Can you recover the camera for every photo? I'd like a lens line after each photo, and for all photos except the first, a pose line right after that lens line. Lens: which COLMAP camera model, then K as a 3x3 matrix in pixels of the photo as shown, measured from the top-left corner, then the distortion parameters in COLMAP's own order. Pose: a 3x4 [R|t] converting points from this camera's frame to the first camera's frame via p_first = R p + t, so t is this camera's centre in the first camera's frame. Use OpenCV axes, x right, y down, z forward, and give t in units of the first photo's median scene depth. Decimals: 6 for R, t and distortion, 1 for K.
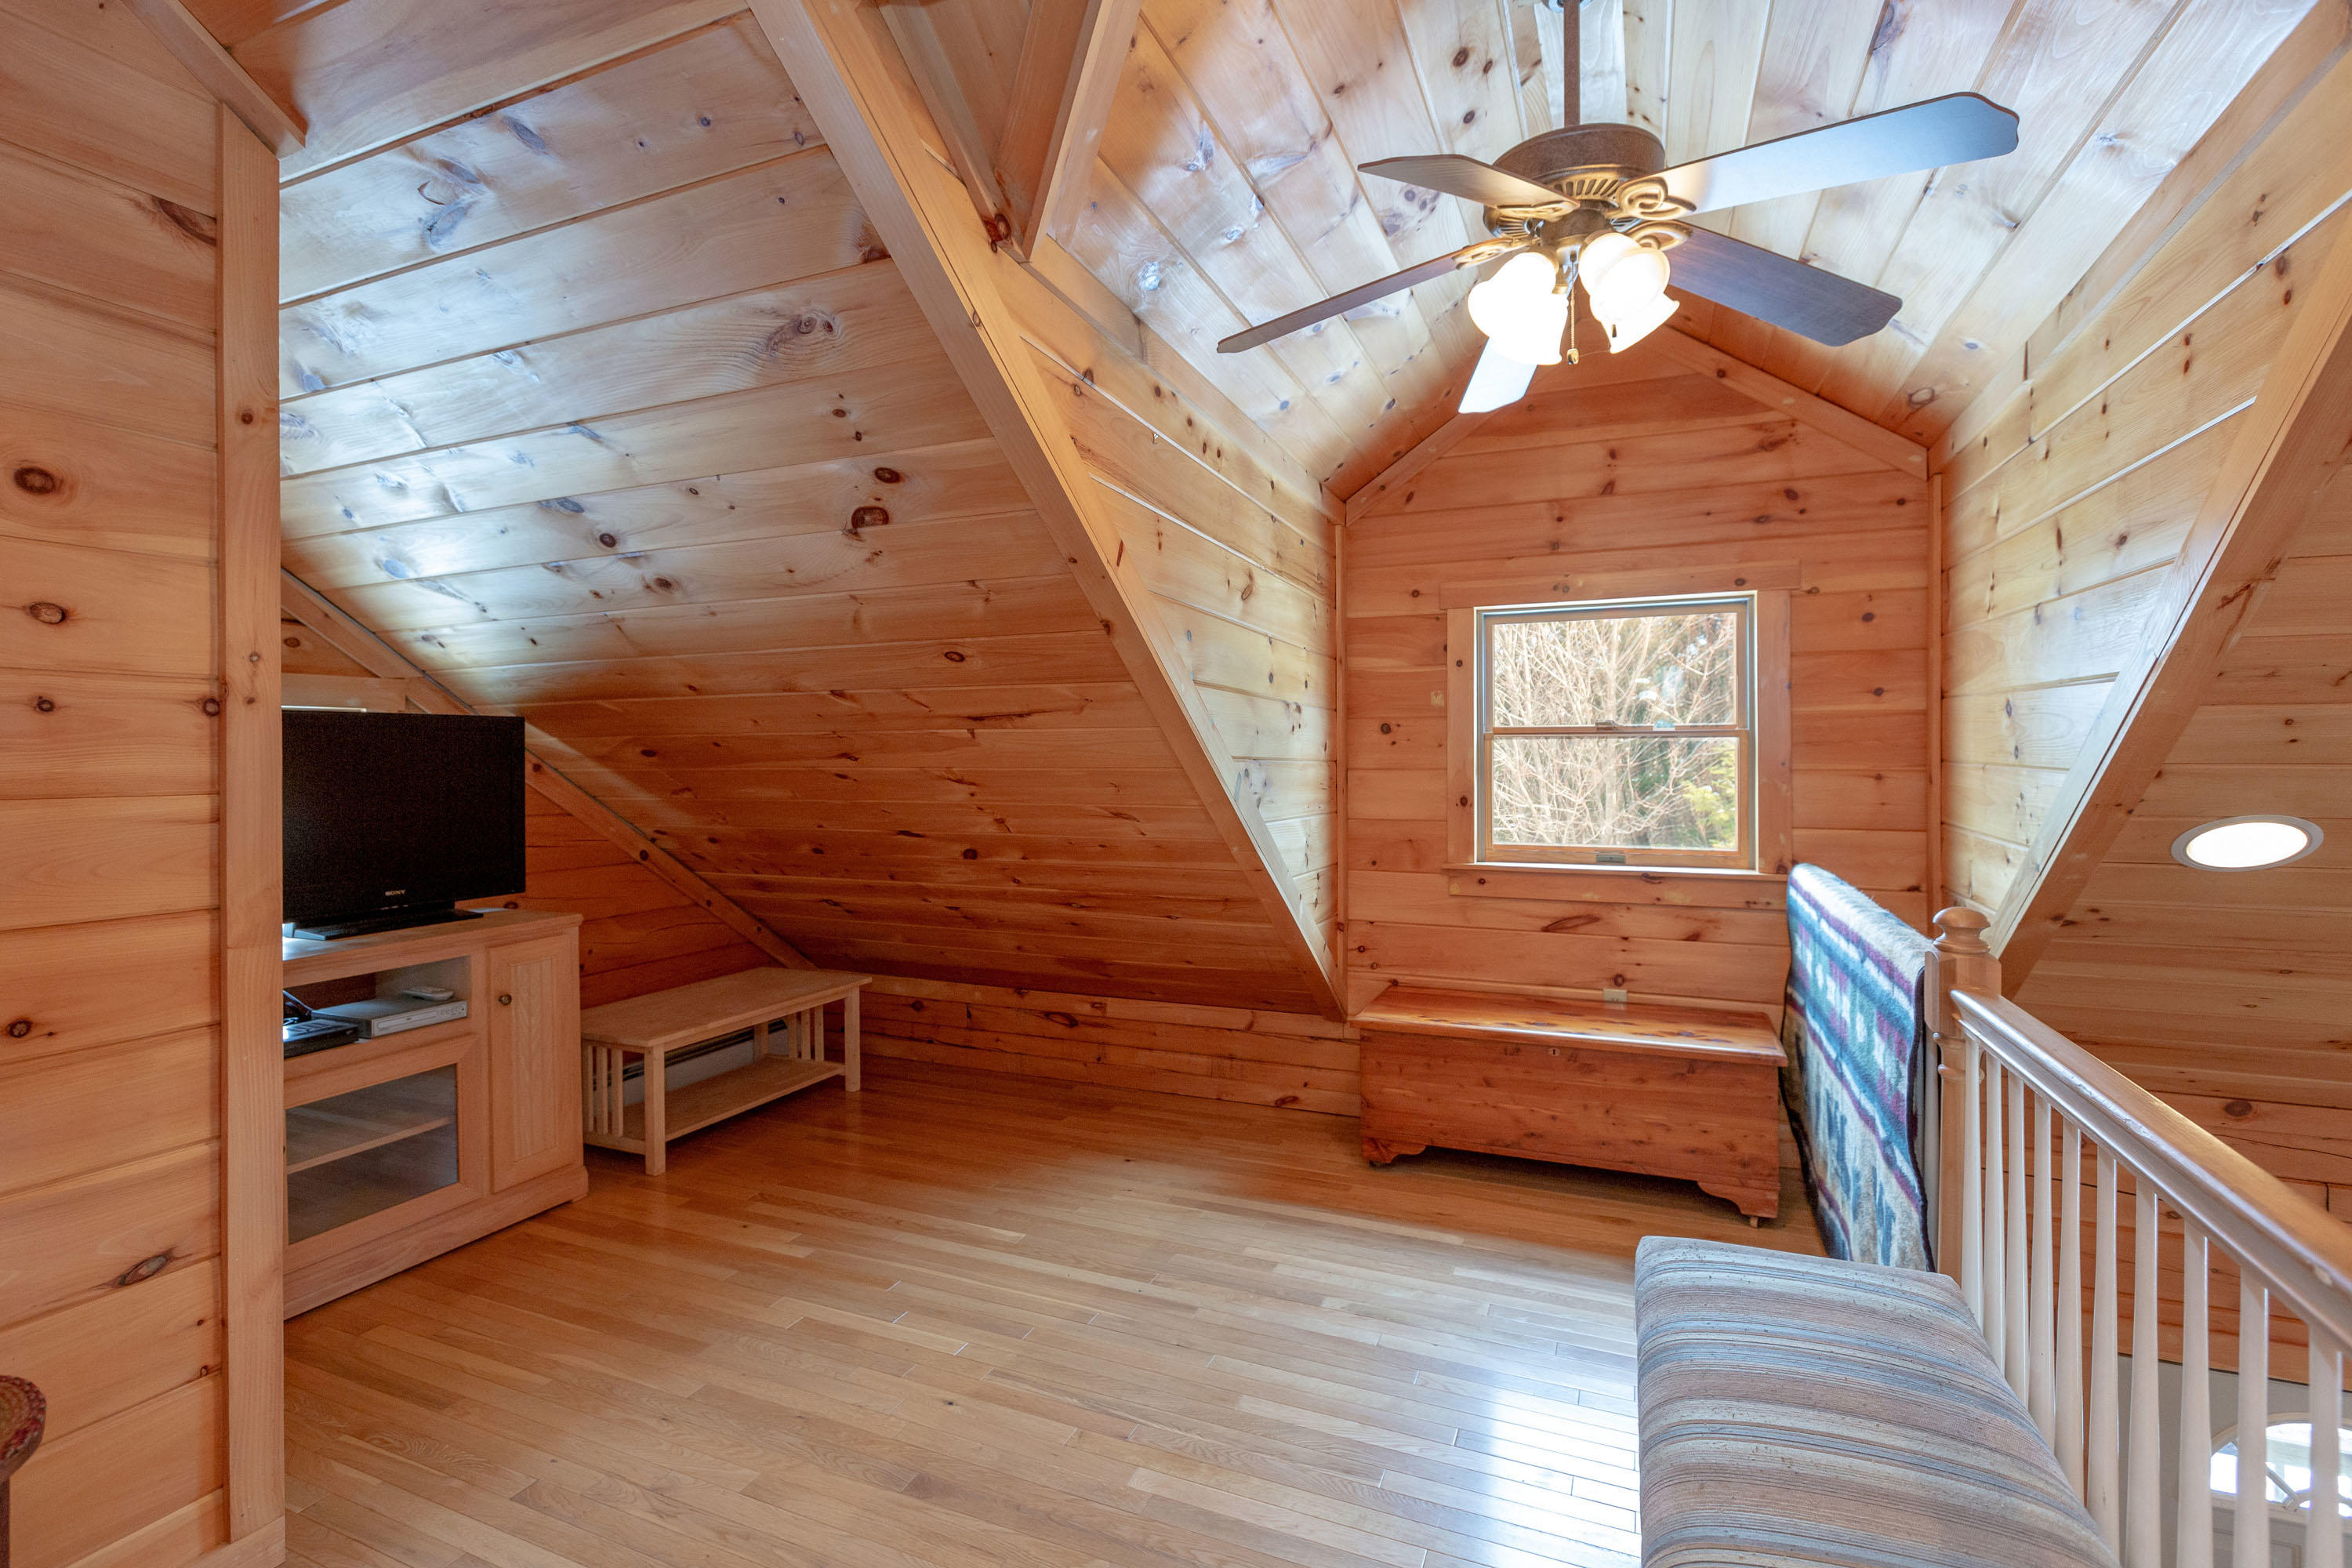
lens RADIAL K [[1135.6, 0, 1176.0], [0, 1135.6, 784.0], [0, 0, 1]] dist [0.001789, -0.000229]
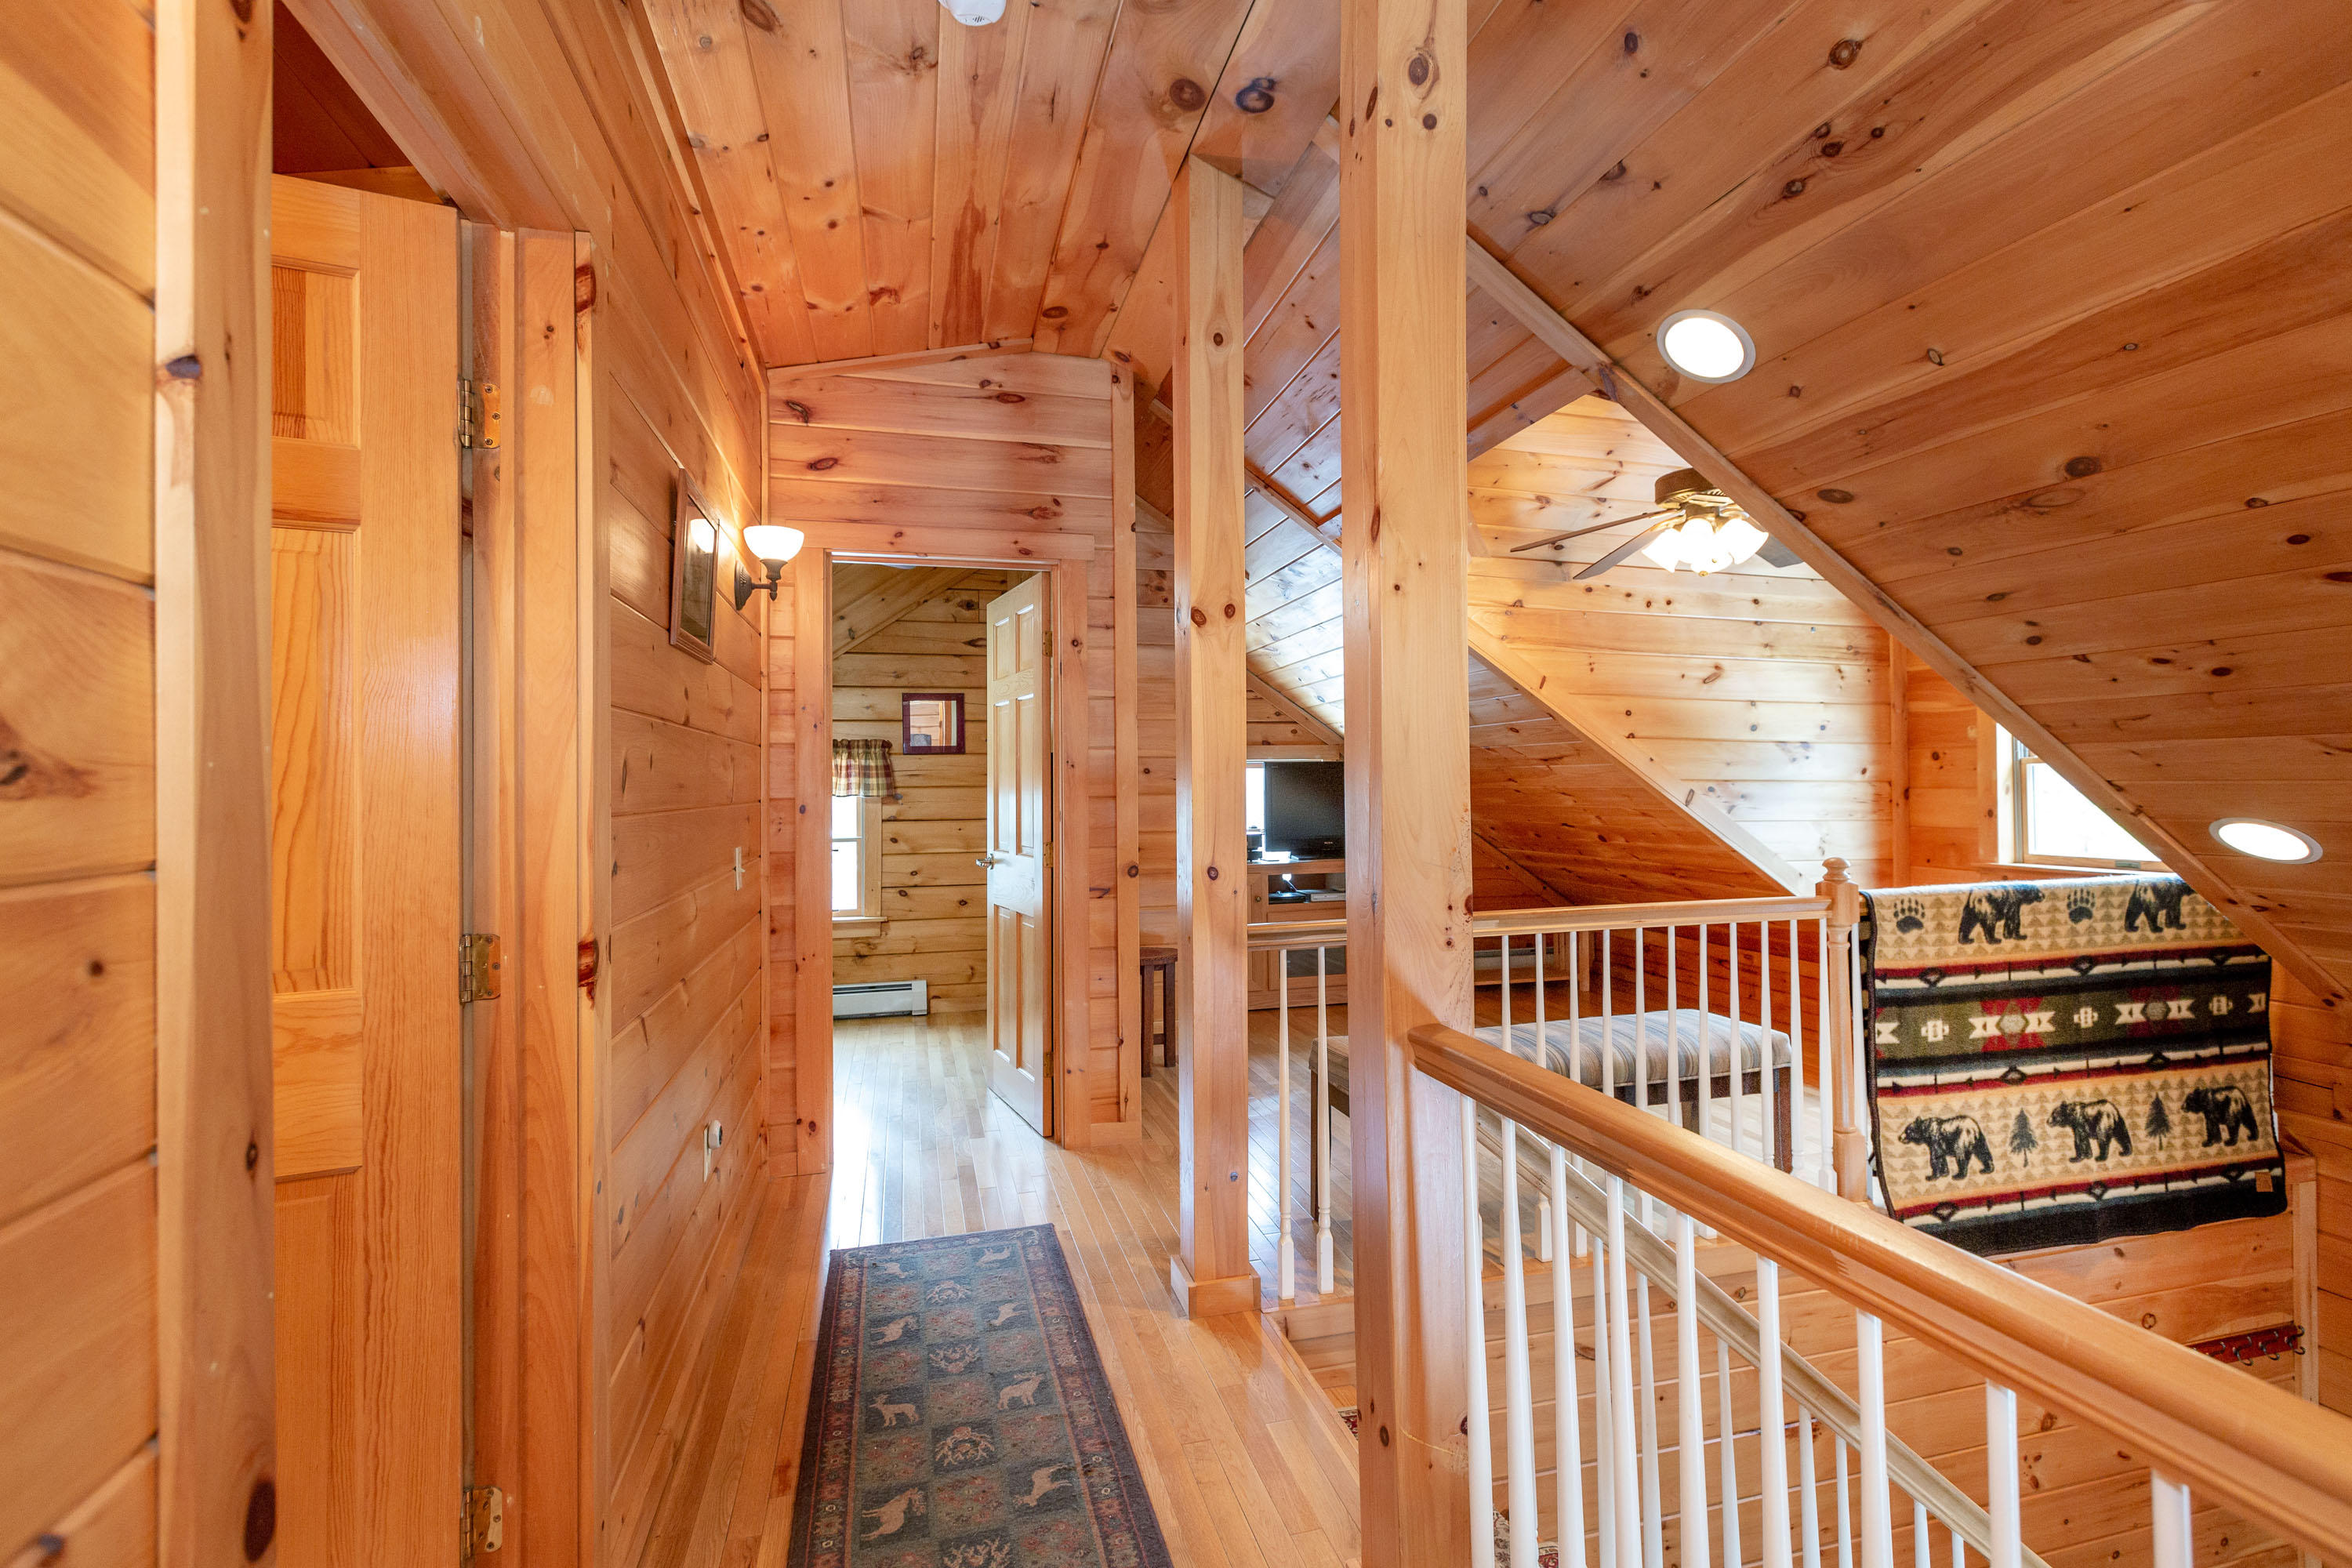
lens RADIAL K [[1044.5, 0, 1176.0], [0, 1044.5, 784.0], [0, 0, 1]] dist [0.000582, 0.000215]
pose [[0.630331, -0.001308, -0.776326, 0.572682], [-0.013046, 0.999840, -0.012277, 0.008569], [0.776217, 0.017867, 0.630212, -0.417259]]
